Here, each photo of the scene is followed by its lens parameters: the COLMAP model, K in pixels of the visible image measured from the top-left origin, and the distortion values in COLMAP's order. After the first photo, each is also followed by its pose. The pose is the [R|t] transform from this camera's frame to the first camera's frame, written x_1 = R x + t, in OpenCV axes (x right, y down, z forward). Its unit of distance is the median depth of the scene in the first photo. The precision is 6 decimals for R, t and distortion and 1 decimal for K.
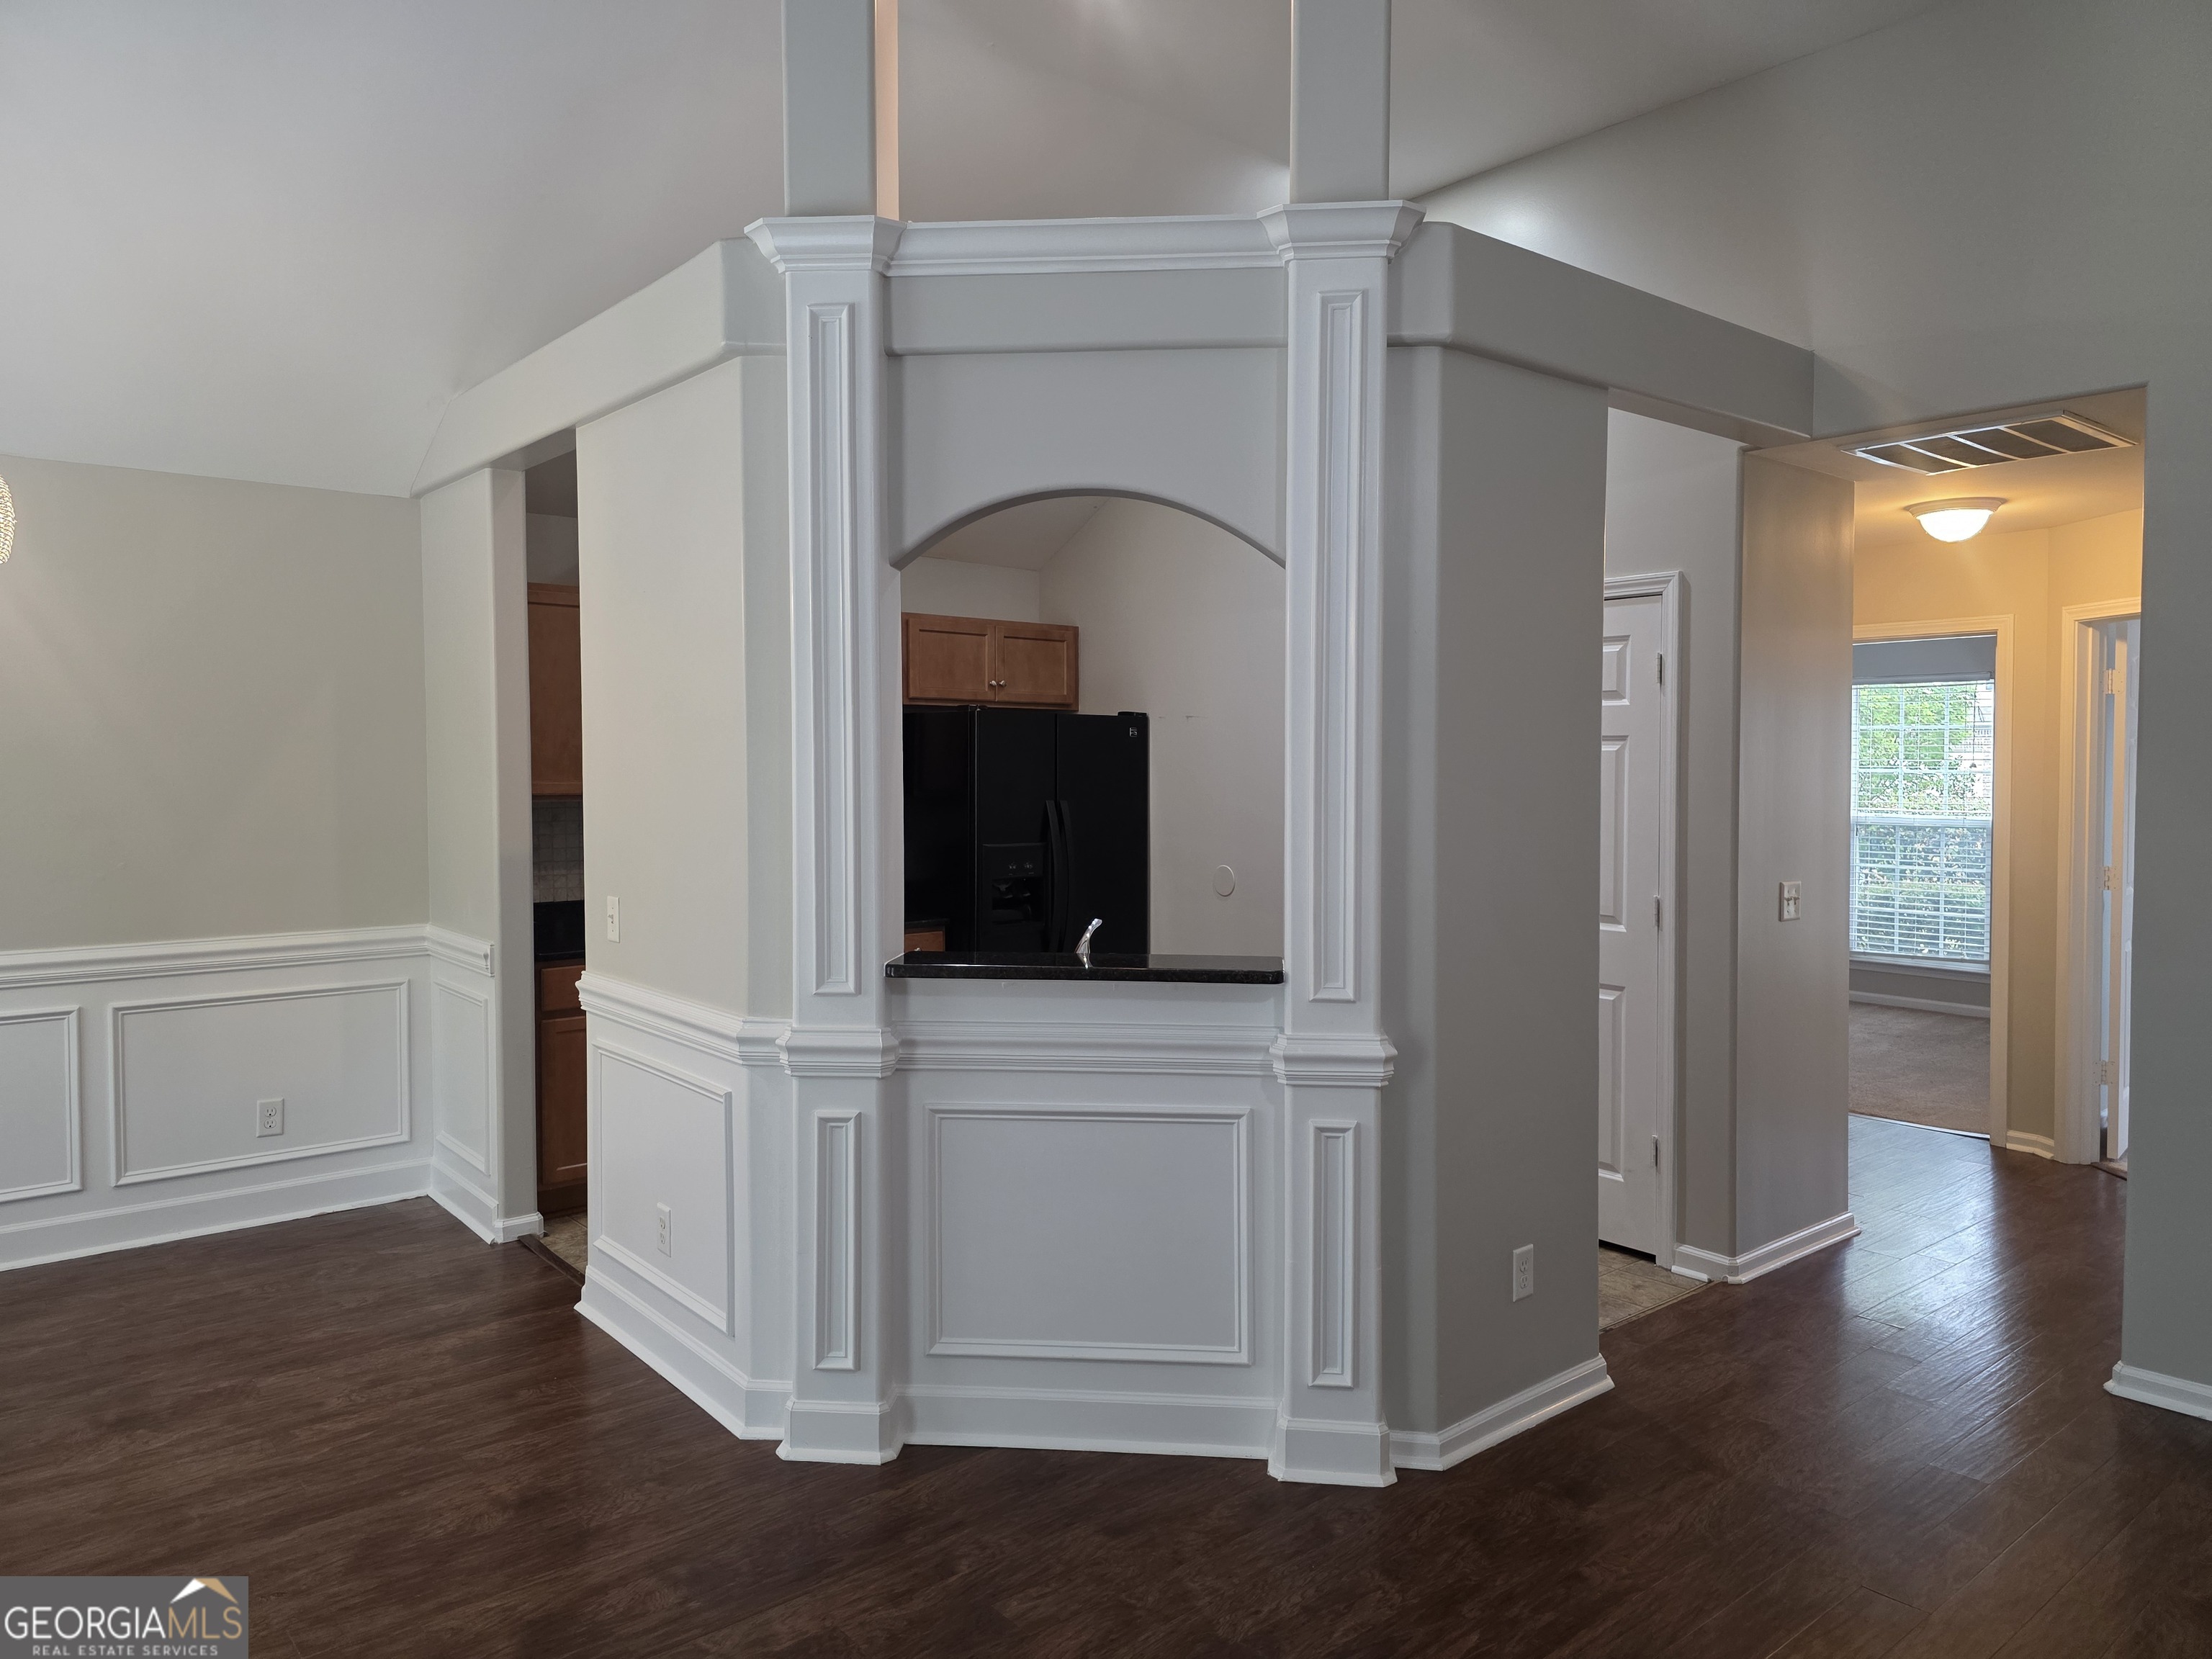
lens RADIAL K [[1472.0, 0, 1117.0], [0, 1472.0, 810.7], [0, 0, 1]] dist [0.056203, -0.050103]
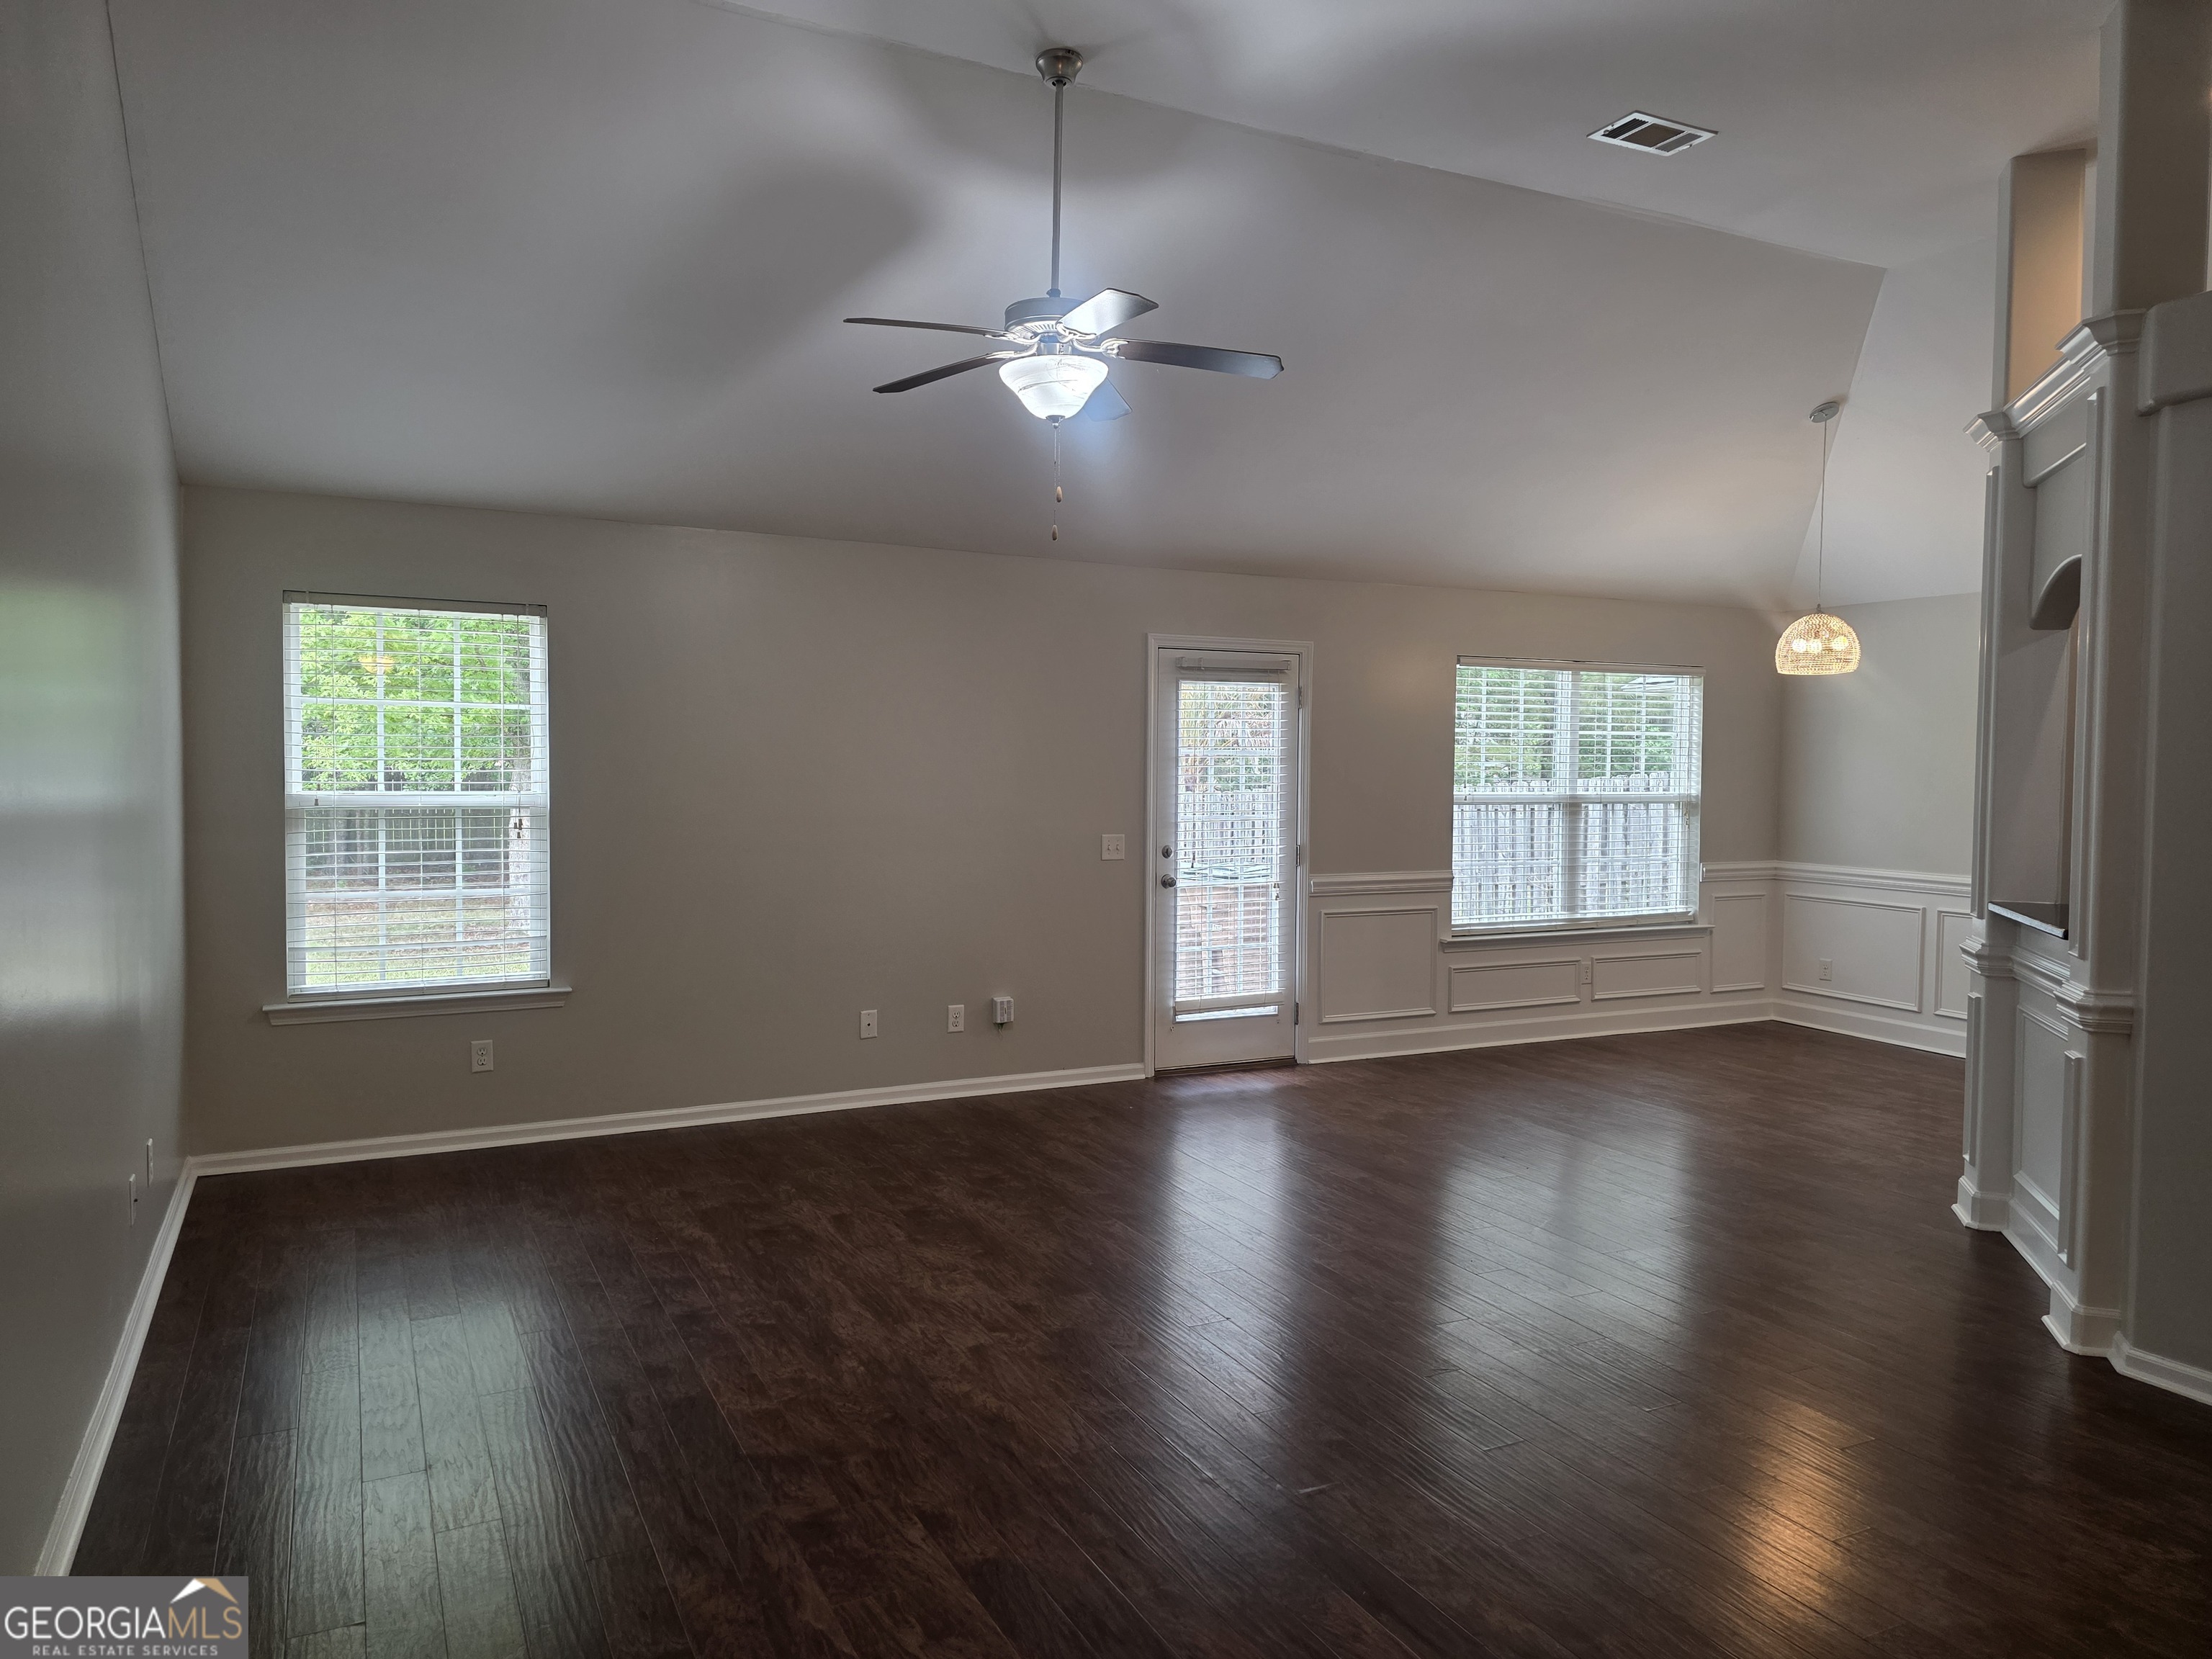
lens RADIAL K [[1472.0, 0, 1103.5], [0, 1472.0, 809.8], [0, 0, 1]] dist [0.056203, -0.050103]
pose [[-0.219506, 0.030003, -0.975150, 1.483411], [-0.046823, 0.998051, 0.041248, -0.007766], [0.974487, 0.054714, -0.217674, 0.444810]]
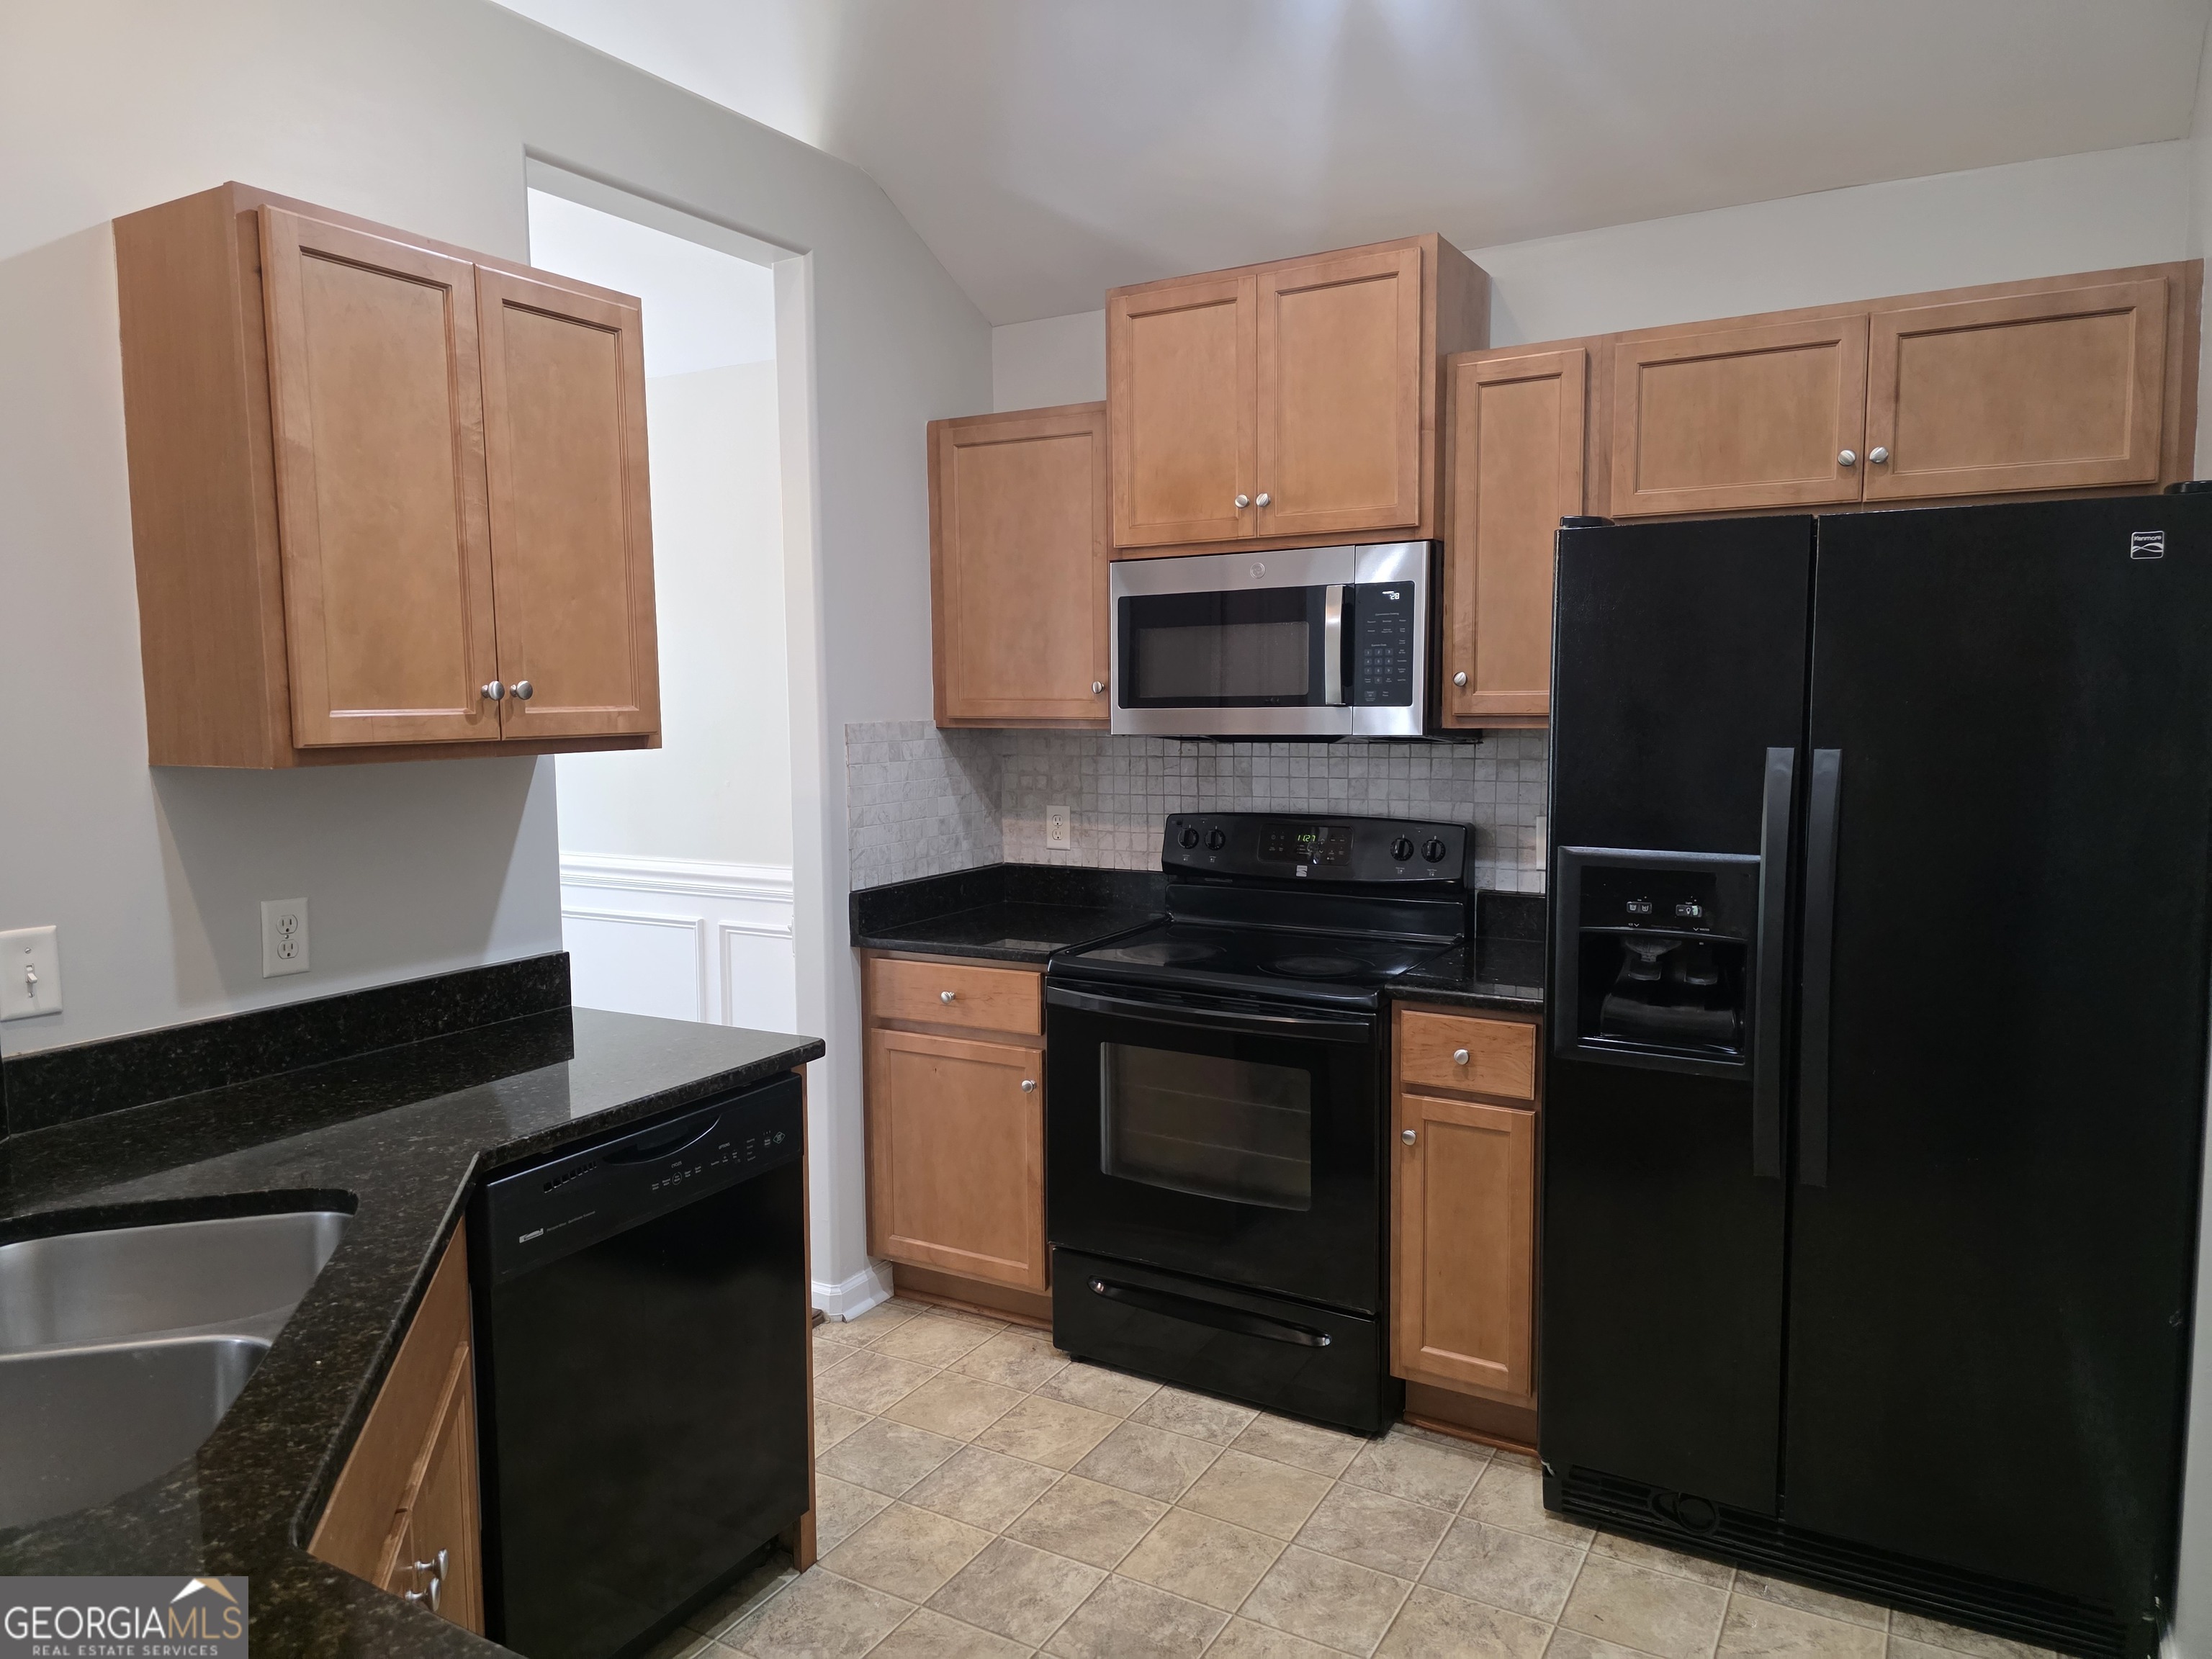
lens RADIAL K [[1472.0, 0, 1116.4], [0, 1472.0, 805.0], [0, 0, 1]] dist [0.056203, -0.050103]
pose [[0.358206, 0.063989, -0.931447, 0.455888], [-0.021630, 0.997950, 0.060240, -0.020309], [0.933392, -0.001431, 0.358856, 1.266761]]
